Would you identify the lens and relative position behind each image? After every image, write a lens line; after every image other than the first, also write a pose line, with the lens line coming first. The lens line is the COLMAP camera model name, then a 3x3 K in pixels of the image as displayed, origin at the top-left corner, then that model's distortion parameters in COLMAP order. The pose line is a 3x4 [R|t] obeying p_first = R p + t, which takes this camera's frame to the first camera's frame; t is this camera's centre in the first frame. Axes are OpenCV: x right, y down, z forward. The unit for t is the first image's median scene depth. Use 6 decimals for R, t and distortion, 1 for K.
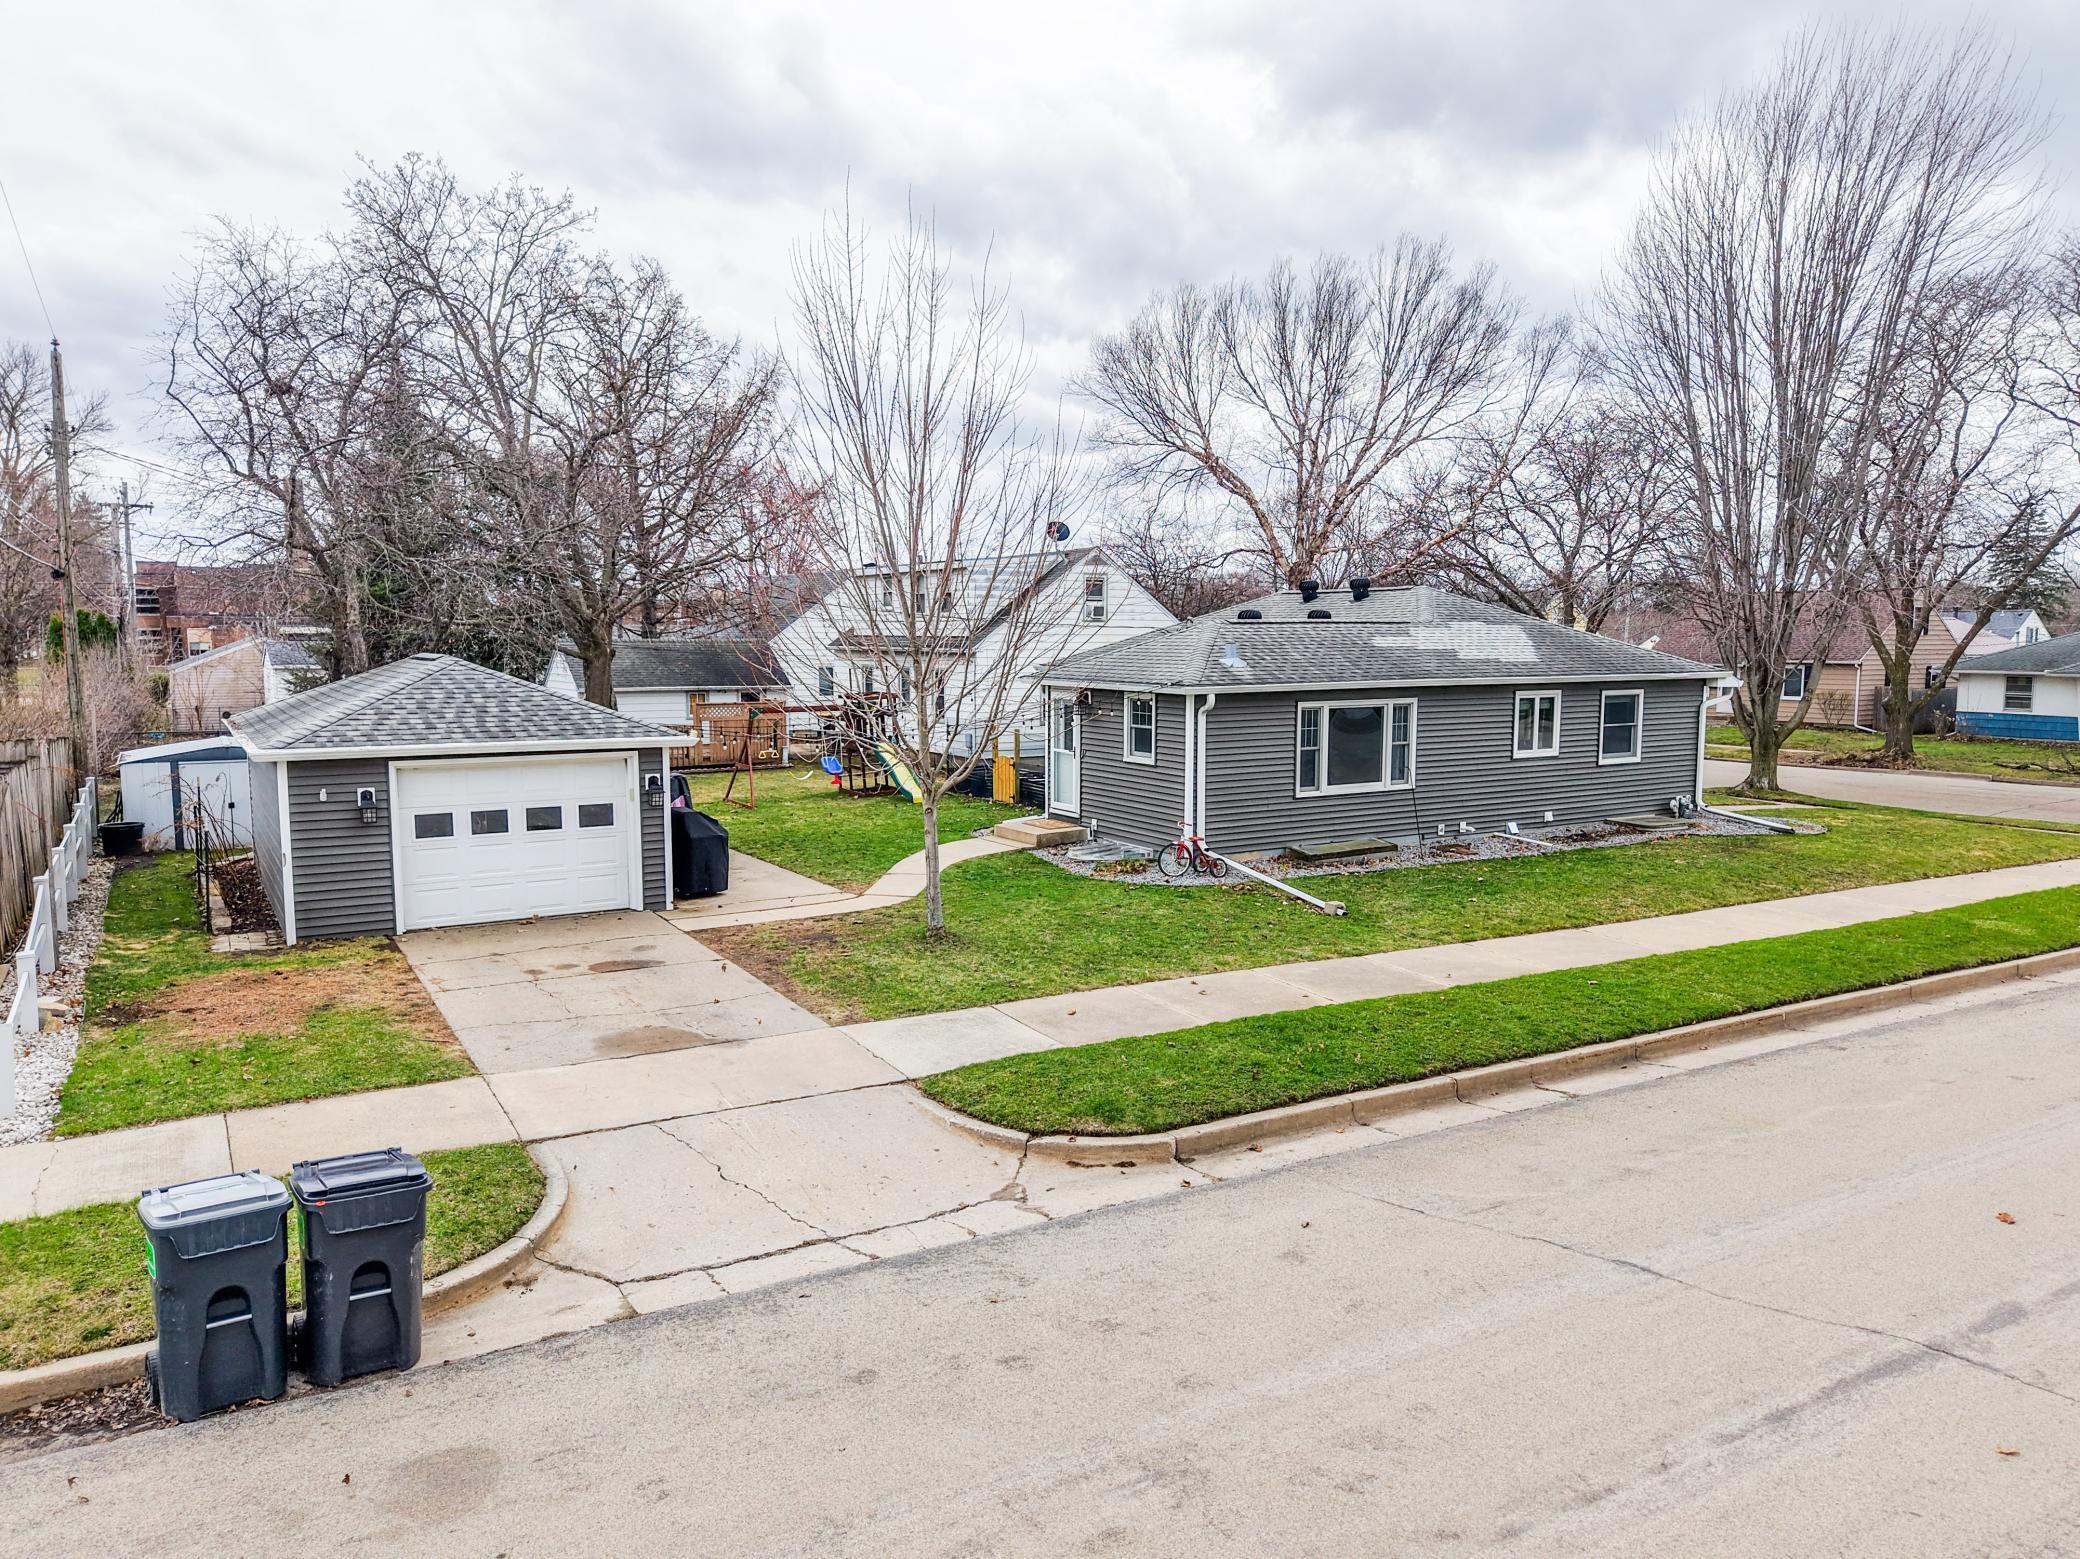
lens RADIAL K [[1392.4, 0, 1048.3], [0, 1392.4, 783.4], [0, 0, 1]] dist [0.035091, -0.037309]
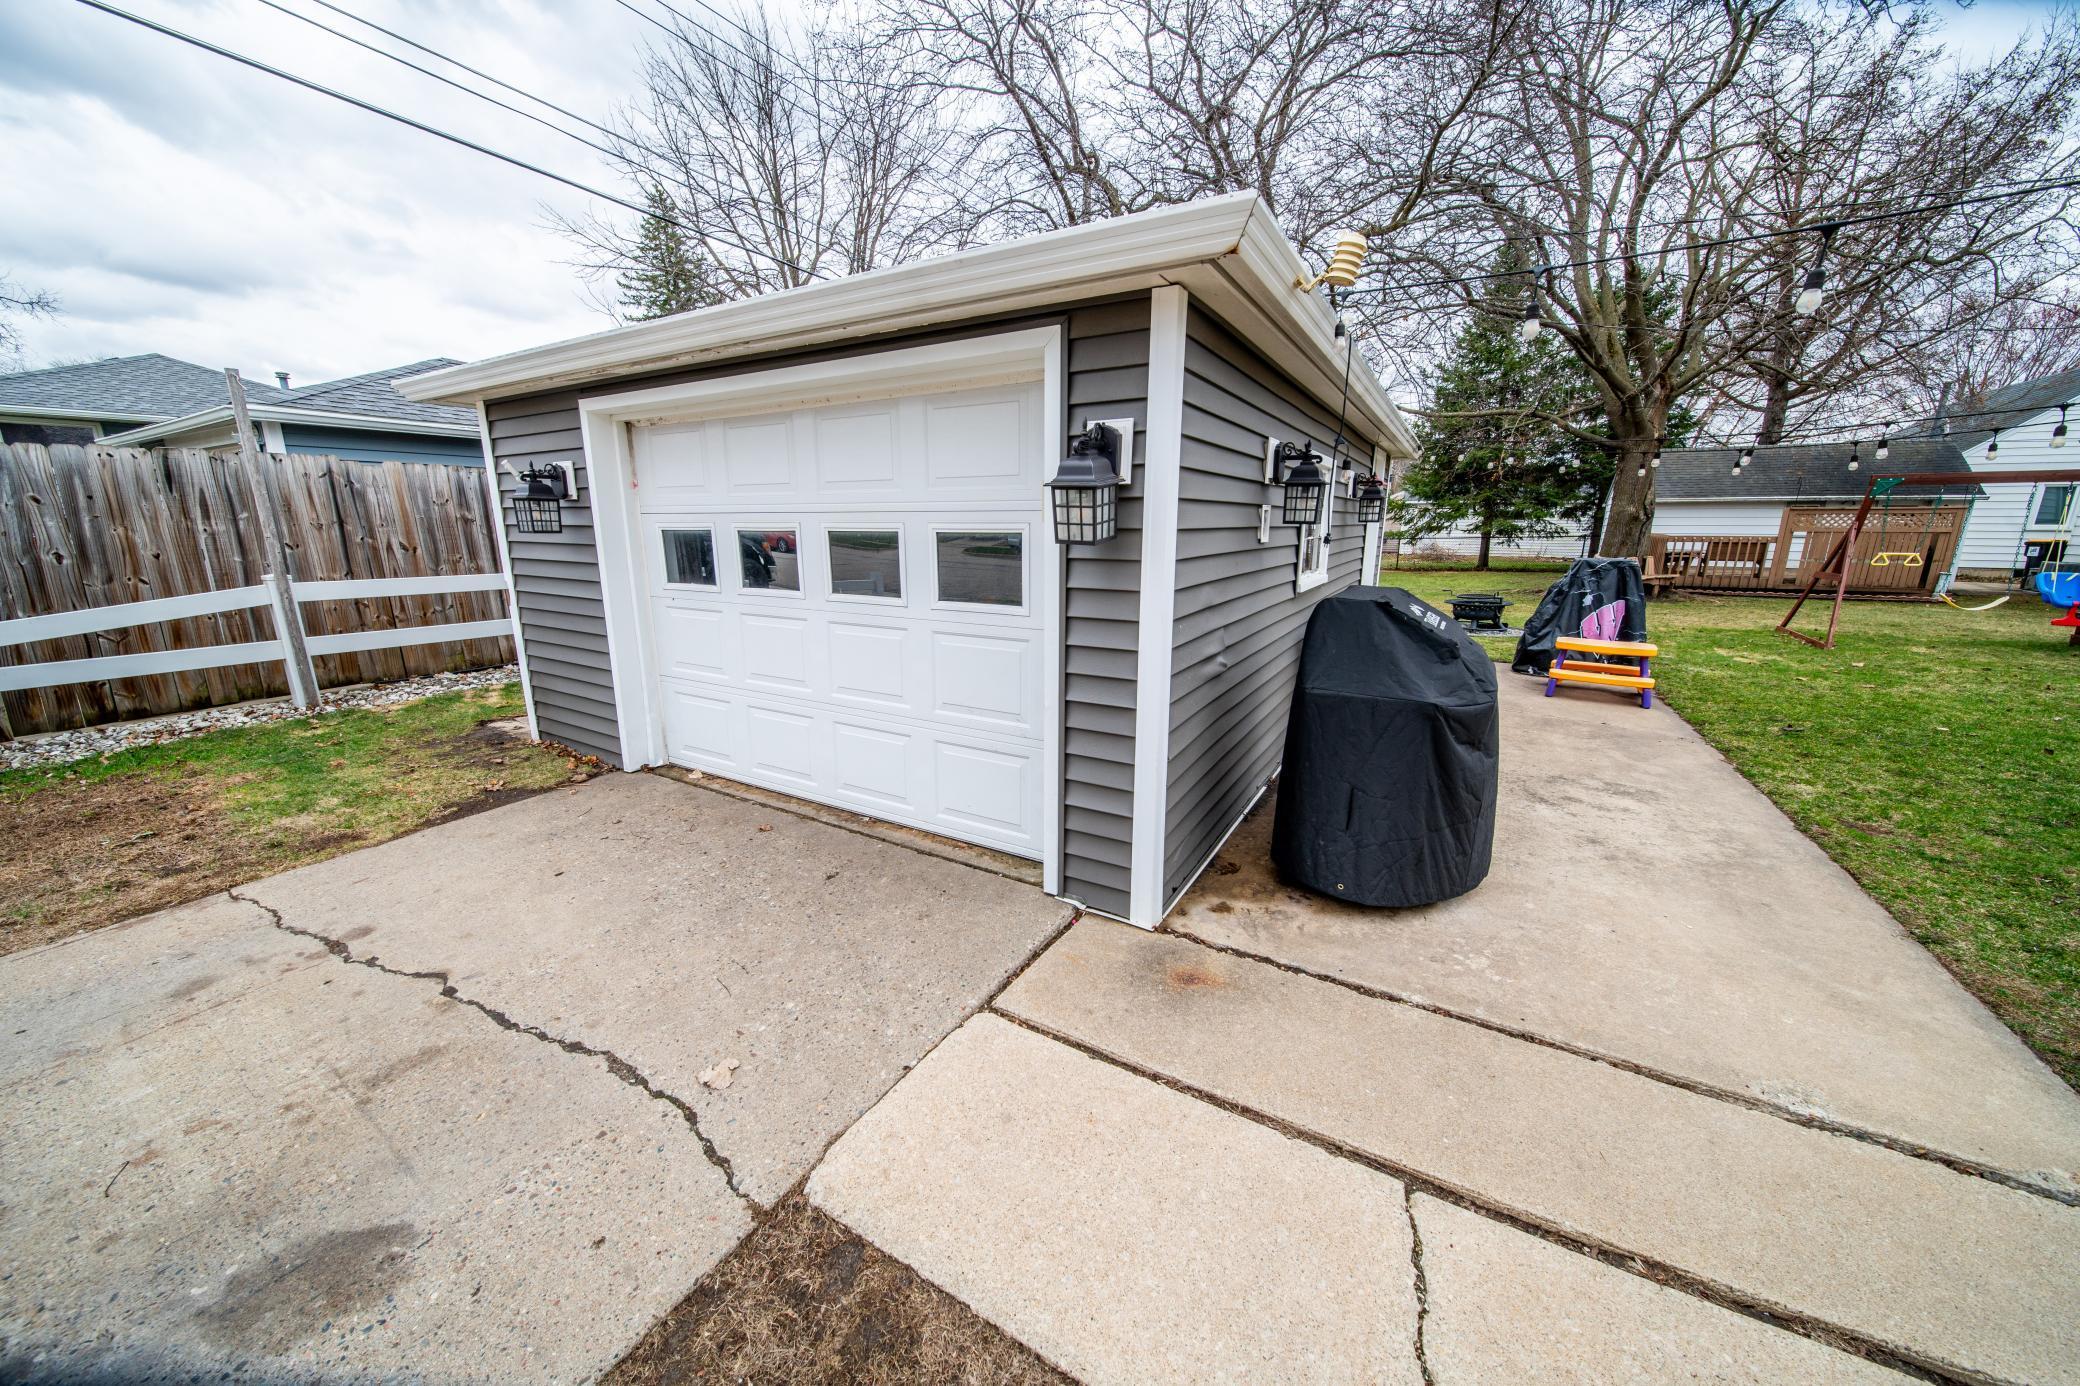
lens RADIAL K [[721.1, 0, 1034.4], [0, 721.1, 698.3], [0, 0, 1]] dist [0.001163, -0.001327]
pose [[0.466678, 0.207851, -0.859657, -0.130833], [-0.089044, 0.978096, 0.188149, 0.015458], [0.879934, -0.011258, 0.474963, 0.717433]]
